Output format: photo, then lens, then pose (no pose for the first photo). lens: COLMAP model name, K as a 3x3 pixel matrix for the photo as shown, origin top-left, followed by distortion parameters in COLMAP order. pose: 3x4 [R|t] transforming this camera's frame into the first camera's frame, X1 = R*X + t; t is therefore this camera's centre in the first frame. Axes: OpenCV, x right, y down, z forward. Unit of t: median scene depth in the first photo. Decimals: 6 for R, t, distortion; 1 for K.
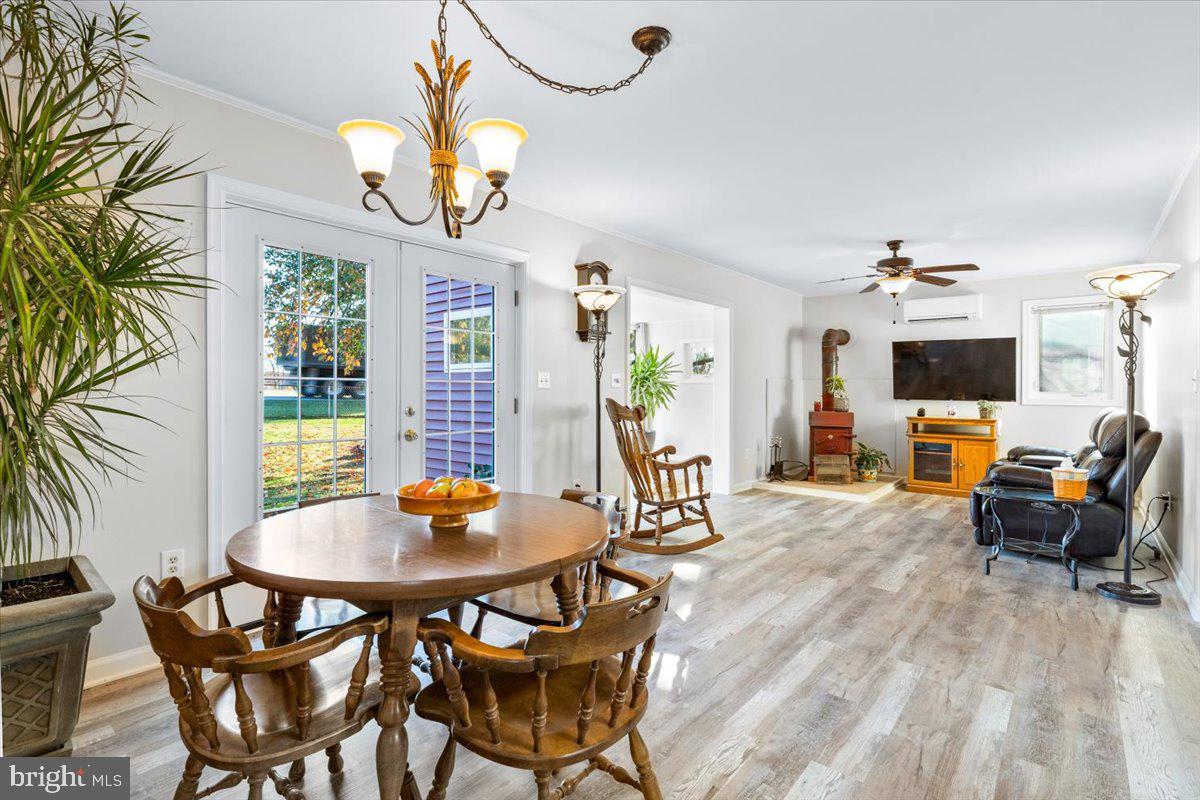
lens RADIAL K [[572.4, 0, 599.2], [0, 572.4, 387.7], [0, 0, 1]] dist [0.000754, 0.000708]
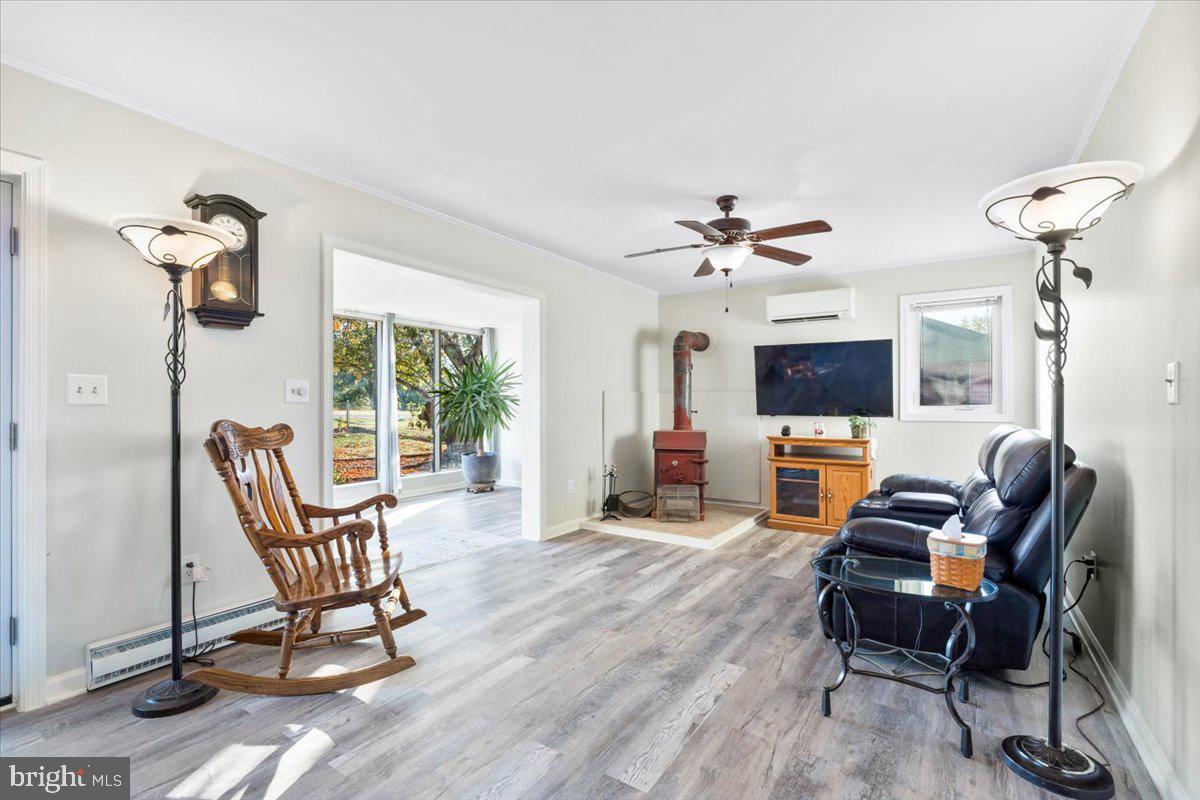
lens RADIAL K [[538.9, 0, 583.9], [0, 538.9, 404.1], [0, 0, 1]] dist [-0.001990, 0.000367]
pose [[0.996199, -0.006894, 0.086833, 0.282509], [0.006929, 0.999976, -0.000099, 0.003442], [-0.086831, 0.000700, 0.996223, 0.346636]]
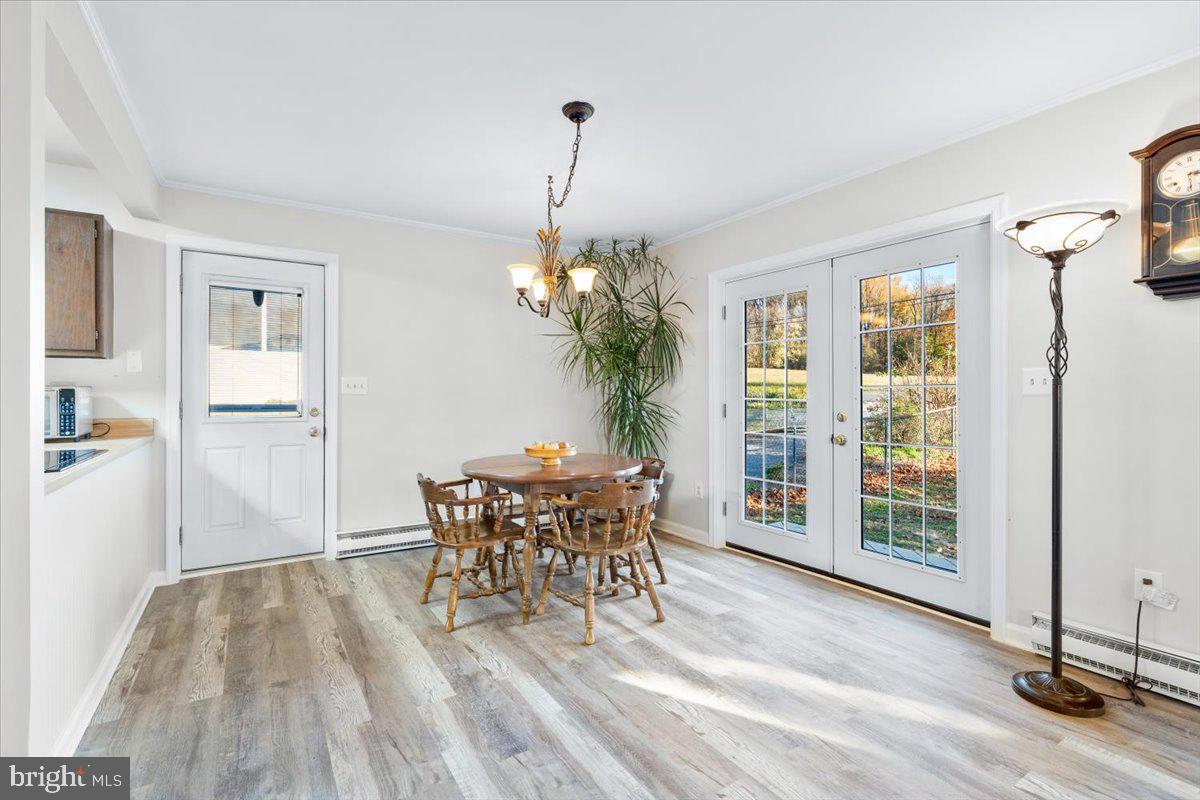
lens RADIAL K [[544.2, 0, 601.6], [0, 544.2, 394.4], [0, 0, 1]] dist [-0.004225, -0.000315]
pose [[-0.295917, -0.007332, -0.955186, 0.495208], [-0.003206, 0.999973, -0.006683, 0.005322], [0.955208, 0.001085, -0.295932, 0.582240]]
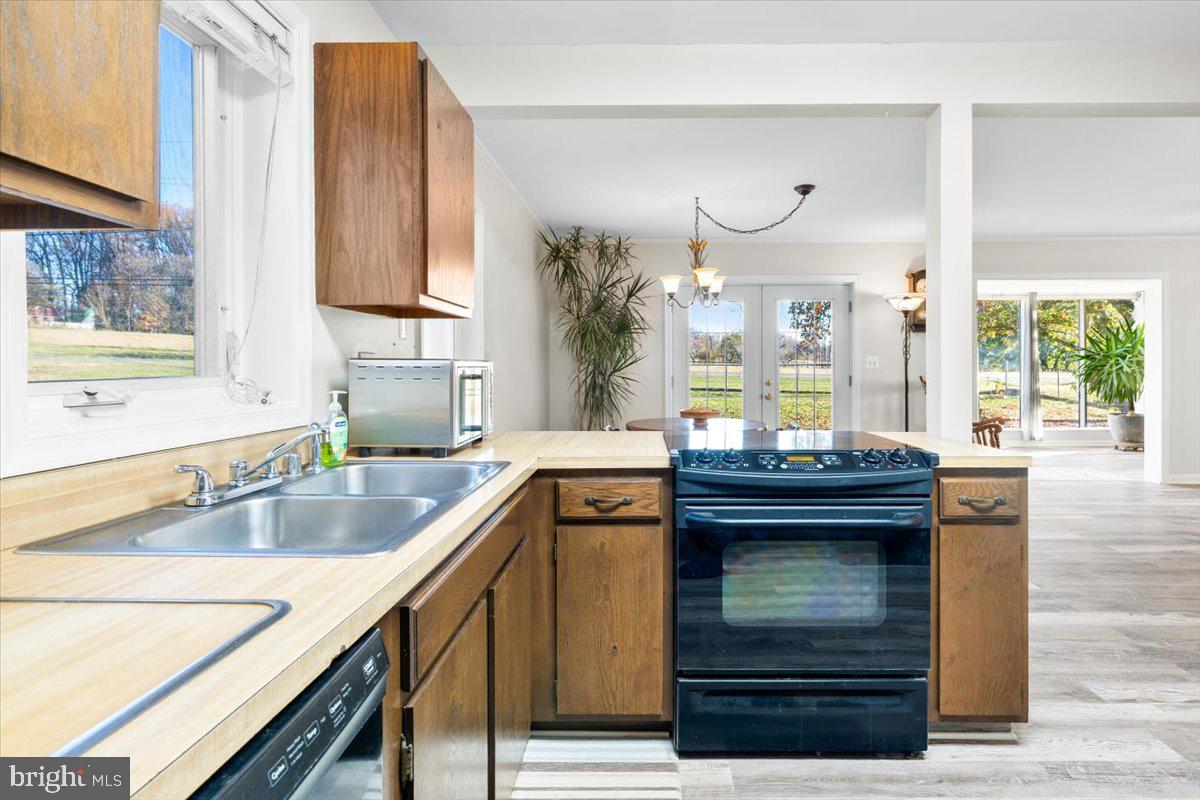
lens RADIAL K [[606.2, 0, 641.1], [0, 606.2, 369.0], [0, 0, 1]] dist [-0.000884, 0.000020]
pose [[0.638723, -0.002832, -0.769432, 0.554155], [0.005552, 0.999984, 0.000928, -0.002333], [0.769417, -0.004864, 0.638728, -0.309234]]
